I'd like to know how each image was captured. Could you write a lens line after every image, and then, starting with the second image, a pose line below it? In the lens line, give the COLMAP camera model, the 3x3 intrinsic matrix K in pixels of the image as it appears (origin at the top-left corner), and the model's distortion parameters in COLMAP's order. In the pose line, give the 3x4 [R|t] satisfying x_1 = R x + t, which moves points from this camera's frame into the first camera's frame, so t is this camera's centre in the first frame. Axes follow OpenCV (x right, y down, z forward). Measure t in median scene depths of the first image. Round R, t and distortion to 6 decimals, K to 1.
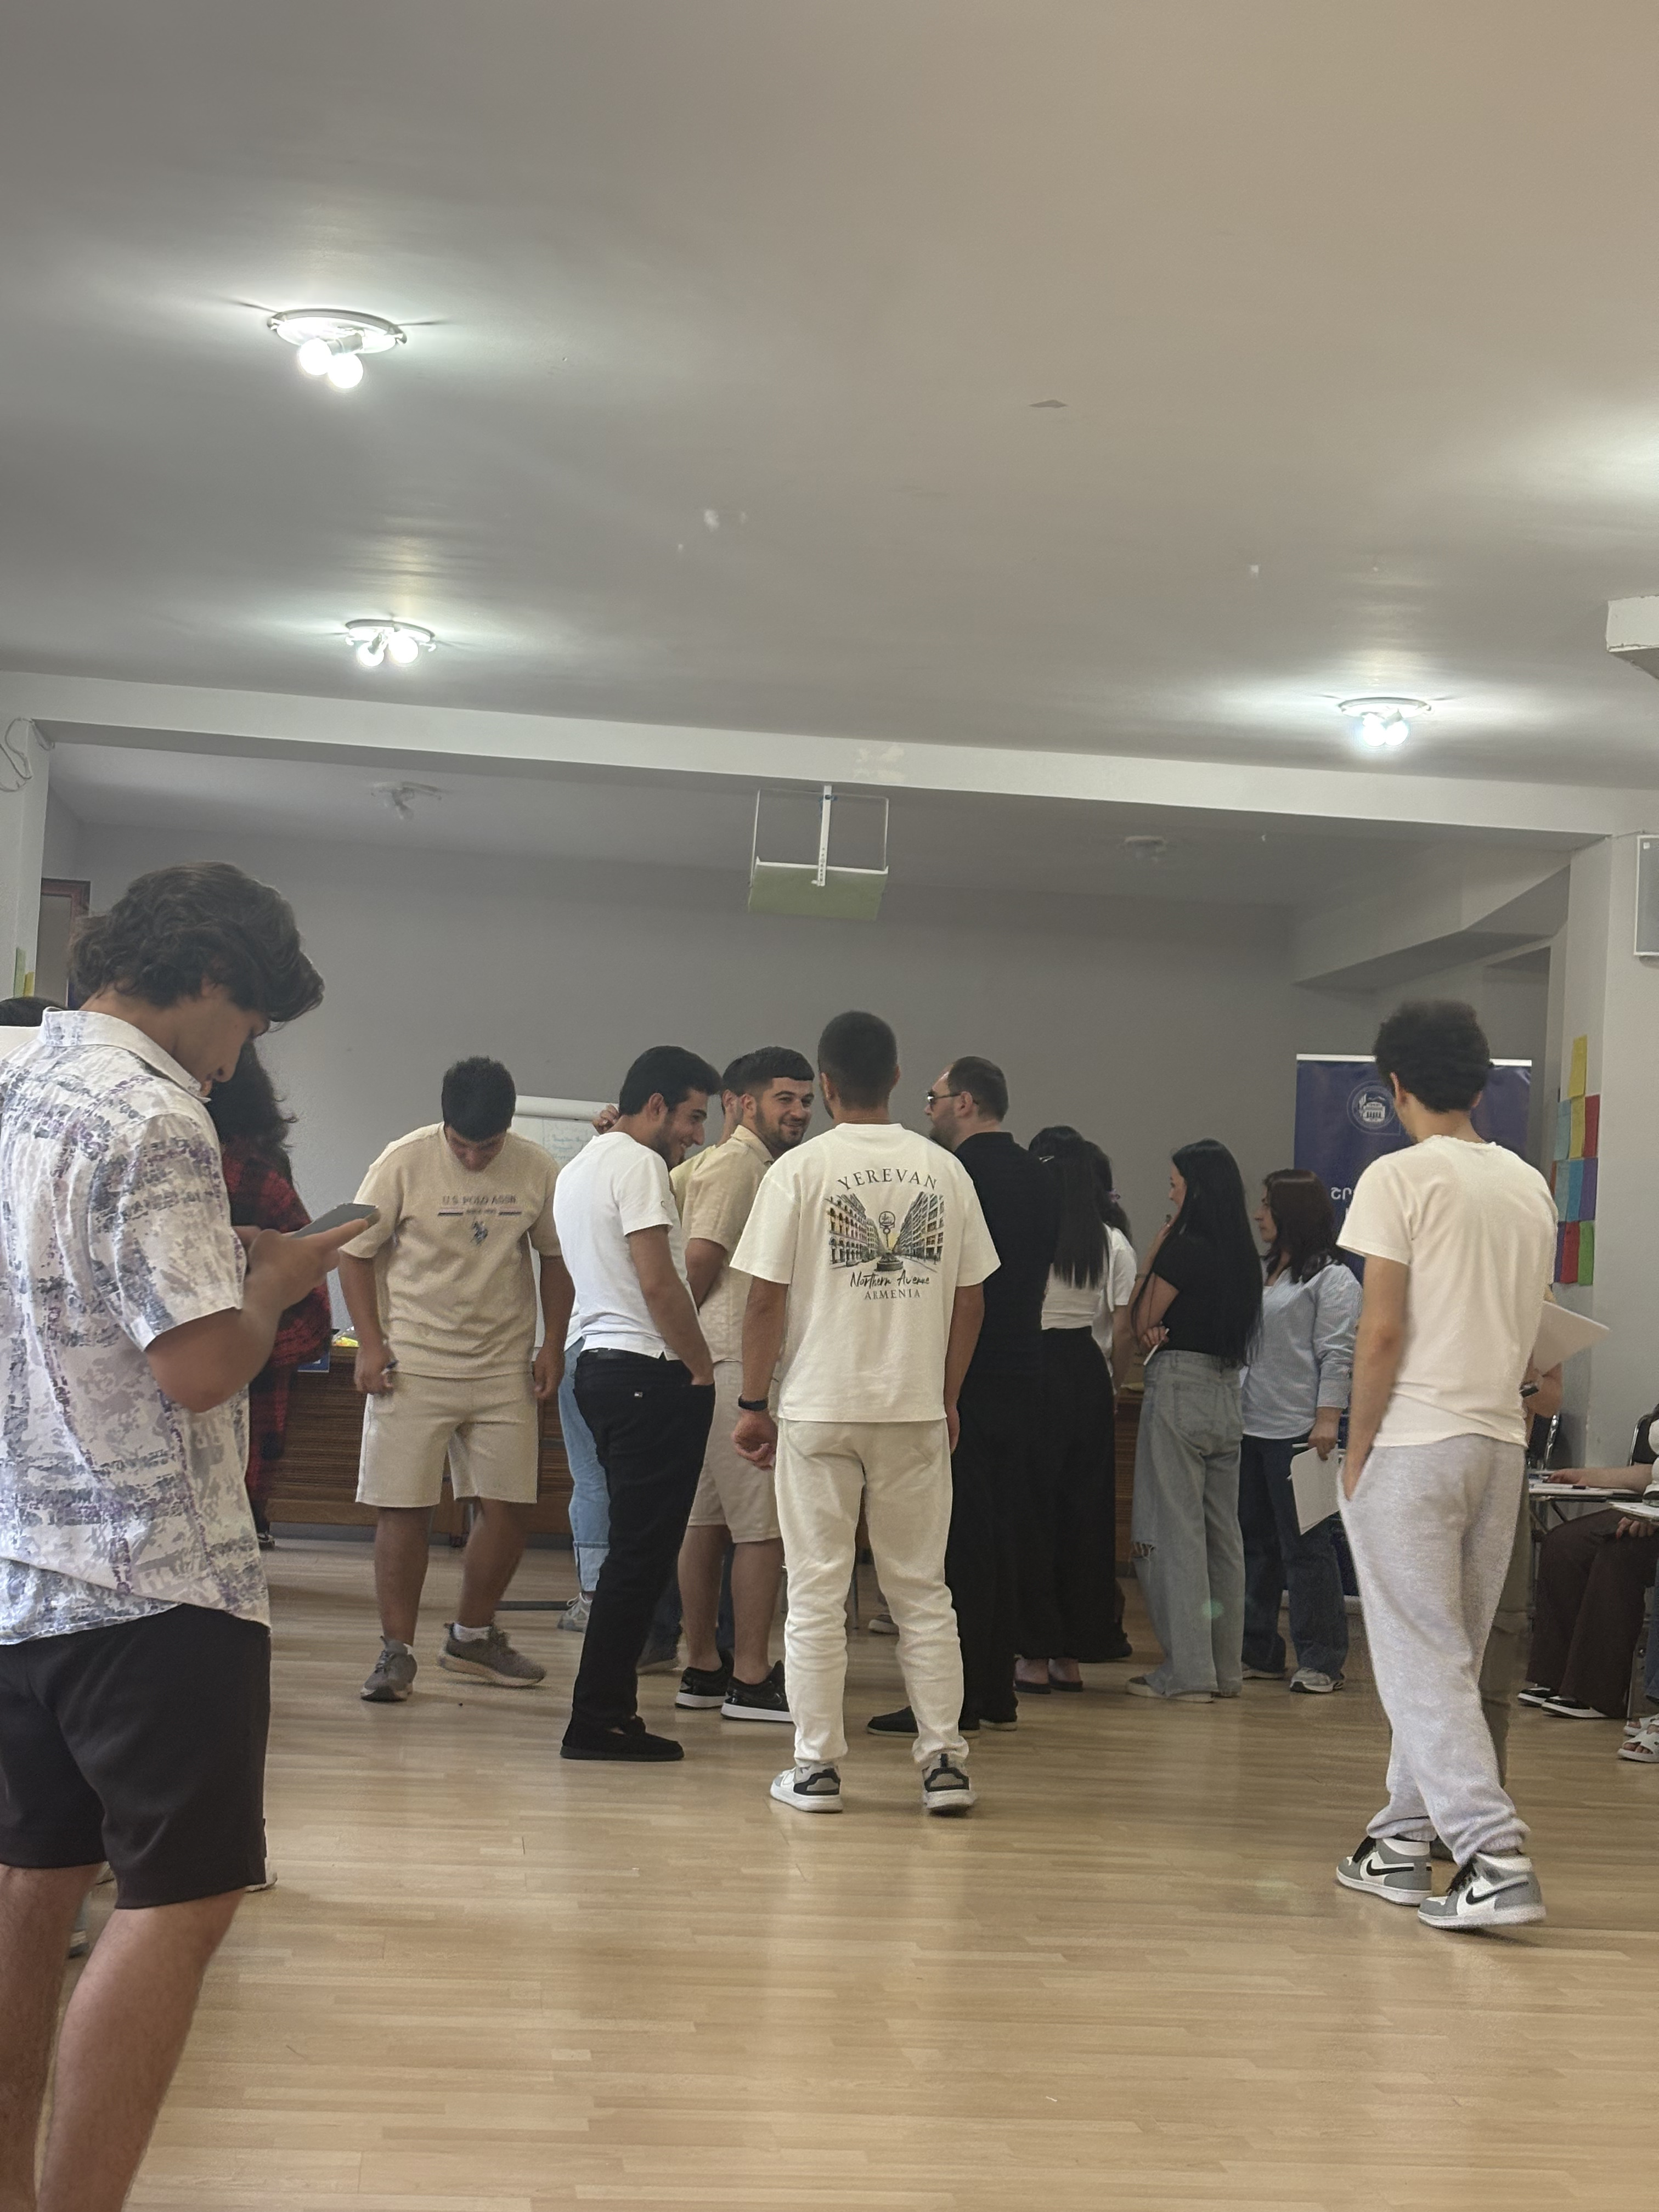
lens RADIAL K [[3327.9, 0, 782.7], [0, 3327.9, 1130.2], [0, 0, 1]] dist [0.083919, 0.000000]
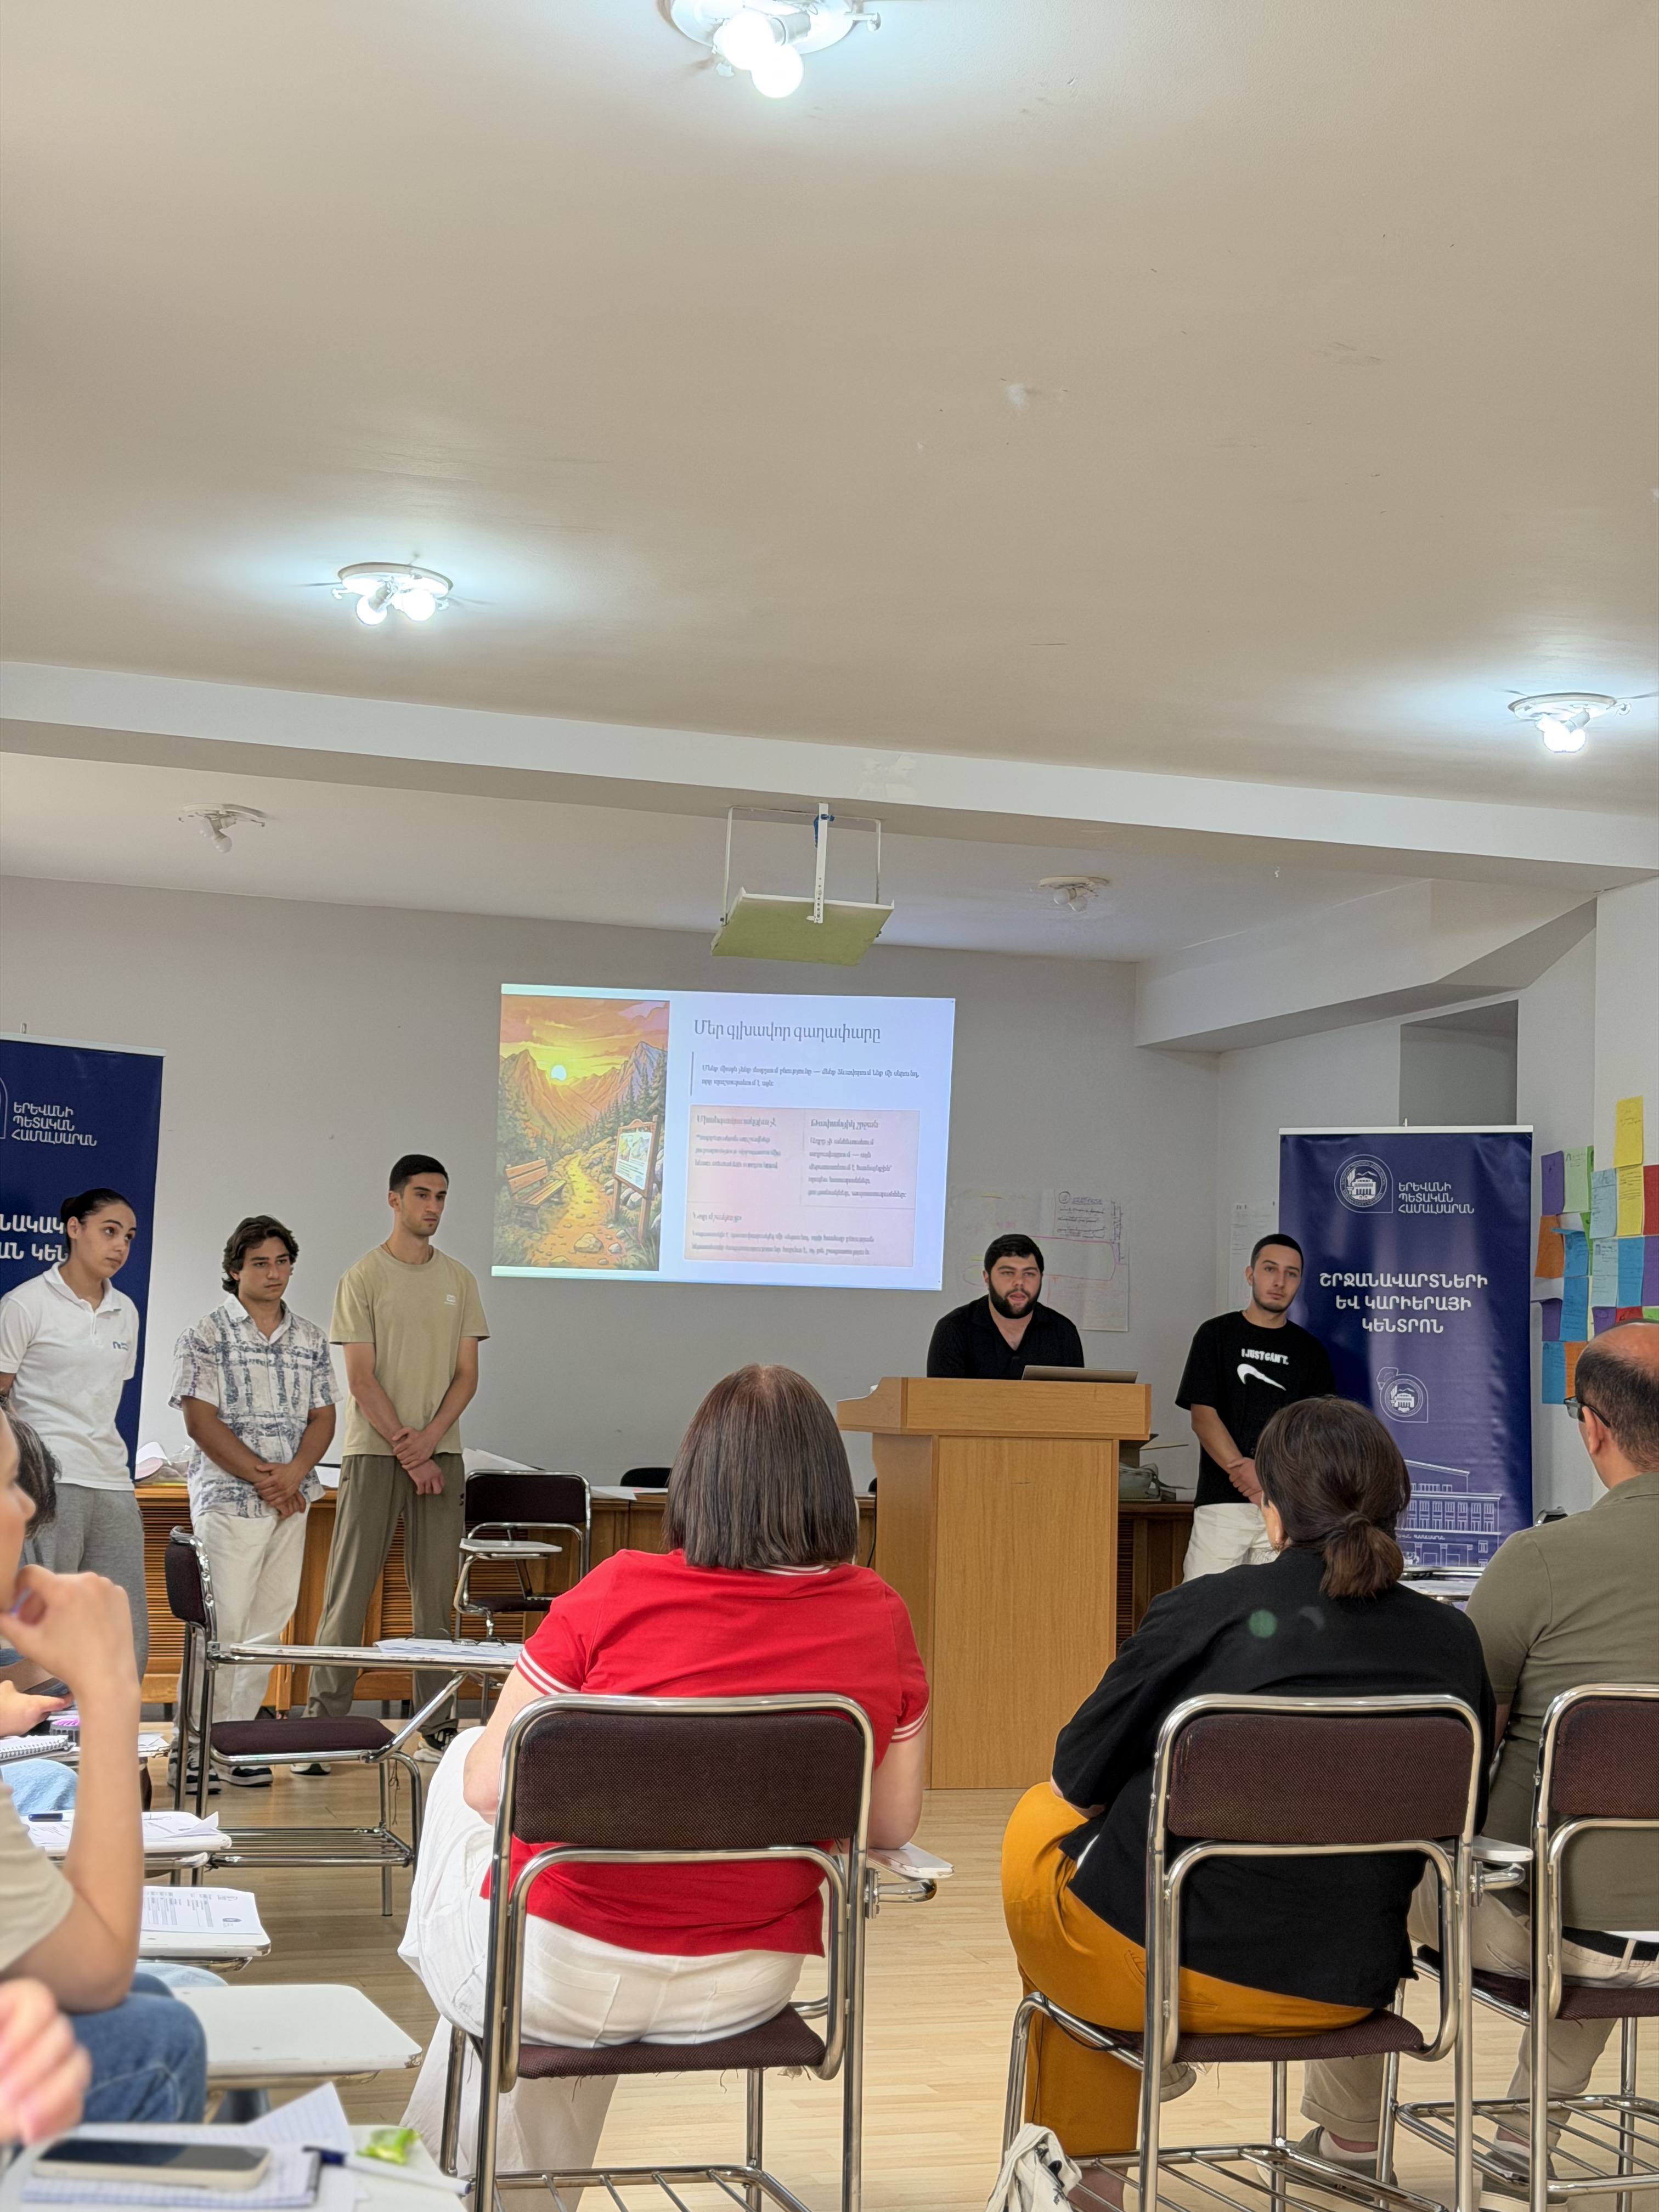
lens RADIAL K [[3085.8, 0, 834.2], [0, 3085.8, 1082.9], [0, 0, 1]] dist [0.131277, 0.000000]
pose [[0.977607, -0.007214, 0.210314, -0.165280], [0.014767, 0.999300, -0.034363, -0.007460], [-0.209919, 0.036699, 0.977030, 0.273943]]
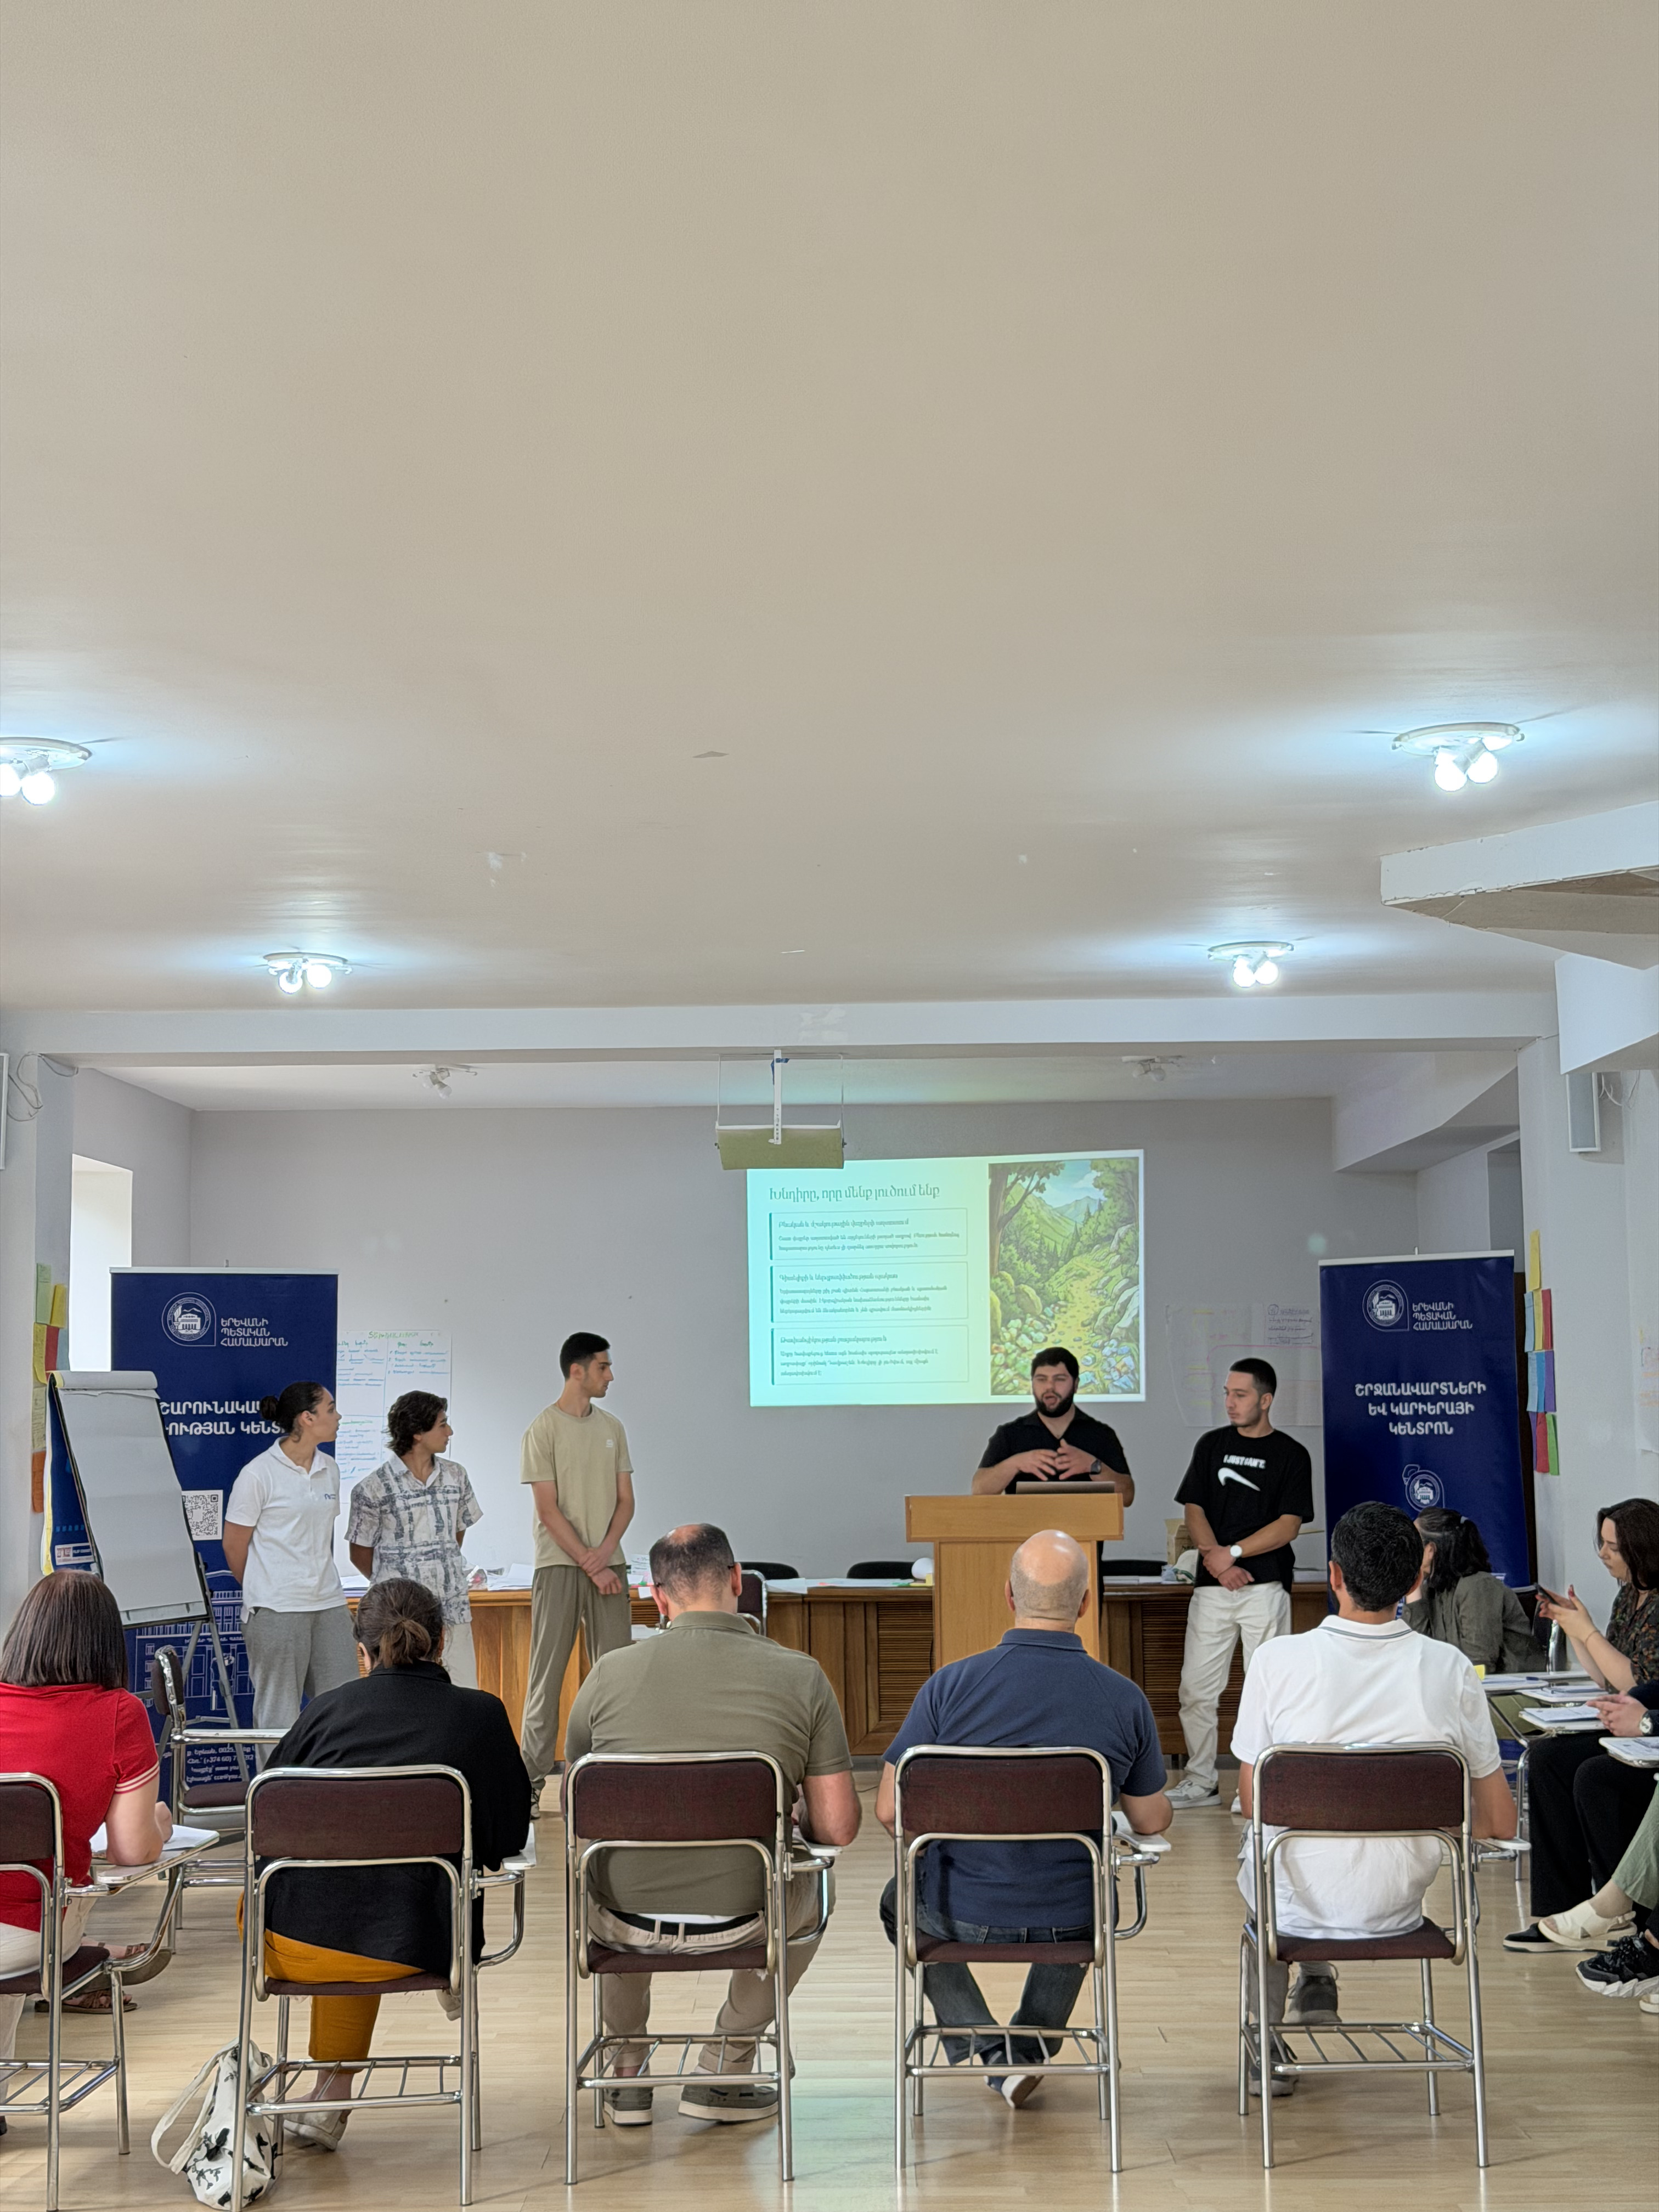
lens RADIAL K [[3085.8, 0, 791.8], [0, 3085.8, 1085.0], [0, 0, 1]] dist [0.131277, 0.000000]
pose [[0.990731, -0.079192, -0.110367, 0.140856], [0.072711, 0.995451, -0.061562, -0.034912], [0.114741, 0.052966, 0.991982, 0.026041]]
